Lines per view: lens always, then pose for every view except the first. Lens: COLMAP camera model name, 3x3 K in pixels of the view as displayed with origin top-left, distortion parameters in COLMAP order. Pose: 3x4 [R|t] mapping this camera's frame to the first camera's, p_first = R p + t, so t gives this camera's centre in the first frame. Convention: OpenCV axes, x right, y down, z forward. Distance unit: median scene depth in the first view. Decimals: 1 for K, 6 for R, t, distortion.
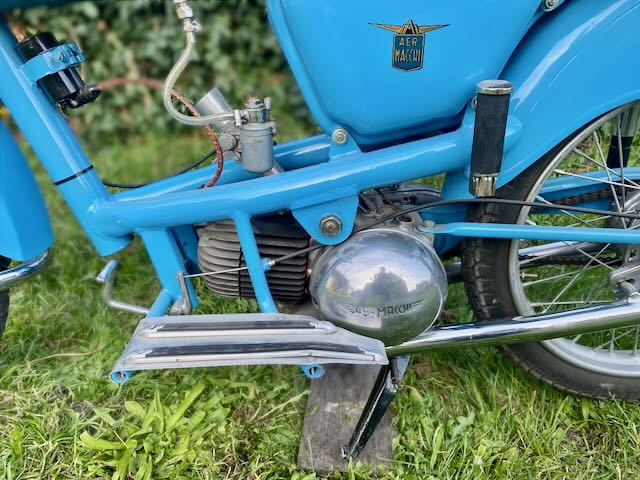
lens RADIAL K [[487.4, 0, 321.4], [0, 487.4, 238.6], [0, 0, 1]] dist [0.019280, -0.001293]
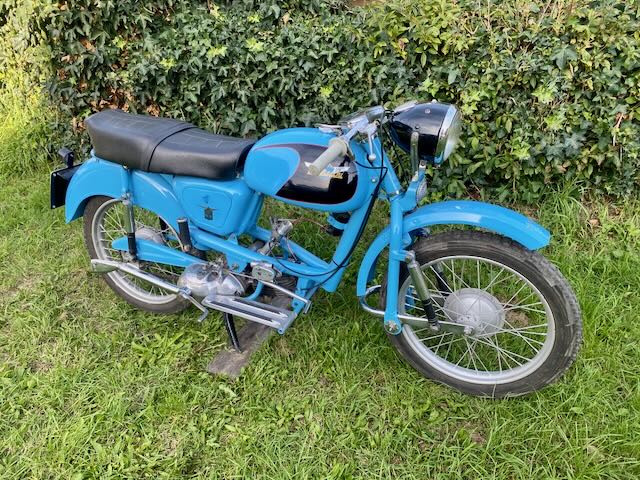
lens RADIAL K [[487.4, 0, 317.1], [0, 487.4, 240.3], [0, 0, 1]] dist [0.019280, -0.001293]
pose [[0.951052, 0.115162, -0.286770, 1.118478], [-0.093789, 0.991763, 0.087231, -0.454785], [0.294454, -0.056065, 0.954020, -1.157864]]
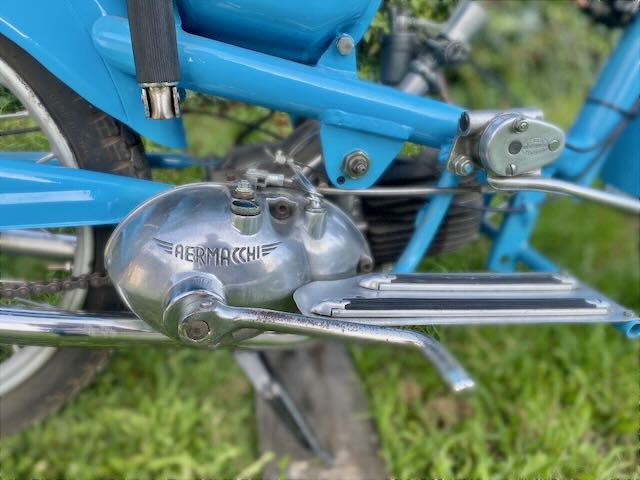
lens RADIAL K [[488.5, 0, 313.3], [0, 488.5, 232.0], [0, 0, 1]] dist [0.019783, -0.013453]
pose [[0.957749, -0.082827, 0.275421, -0.153915], [0.079865, 0.996563, 0.021971, -0.017827], [-0.276294, 0.000954, 0.961073, 0.352662]]
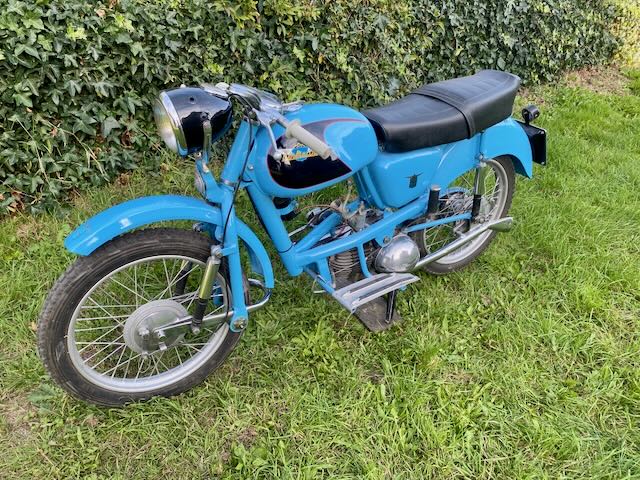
lens RADIAL K [[488.5, 0, 315.5], [0, 488.5, 236.5], [0, 0, 1]] dist [0.019783, -0.013453]
pose [[0.835506, -0.257547, 0.485385, -1.396834], [0.211478, 0.966027, 0.148554, -0.455683], [-0.507155, -0.021470, 0.861587, -1.003345]]
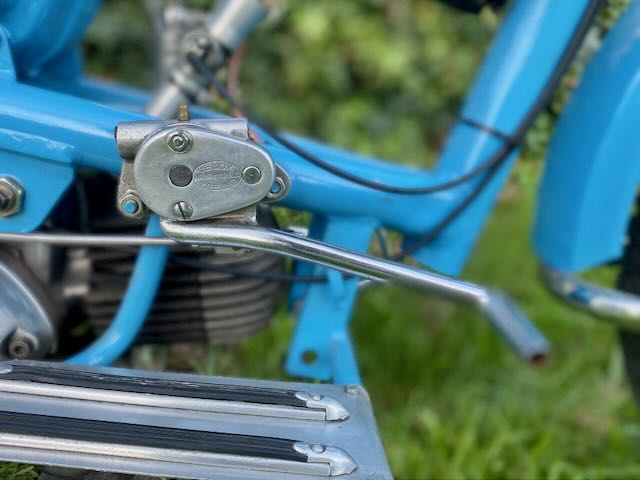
lens RADIAL K [[570.4, 0, 268.3], [0, 570.4, 207.4], [0, 0, 1]] dist [0.027321, -0.020159]
pose [[0.998092, -0.001391, 0.061734, 0.294827], [0.010693, 0.988538, -0.150594, 0.003495], [-0.060817, 0.150967, 0.986666, 0.424061]]
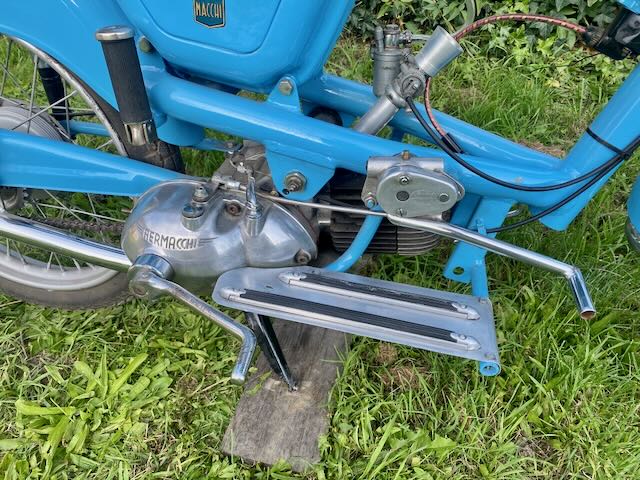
lens RADIAL K [[488.5, 0, 312.0], [0, 488.5, 243.3], [0, 0, 1]] dist [0.019783, -0.013453]
pose [[0.990487, 0.066152, -0.120660, 0.215419], [-0.036114, 0.971095, 0.235945, -0.180171], [0.132781, -0.229343, 0.964246, 0.165034]]
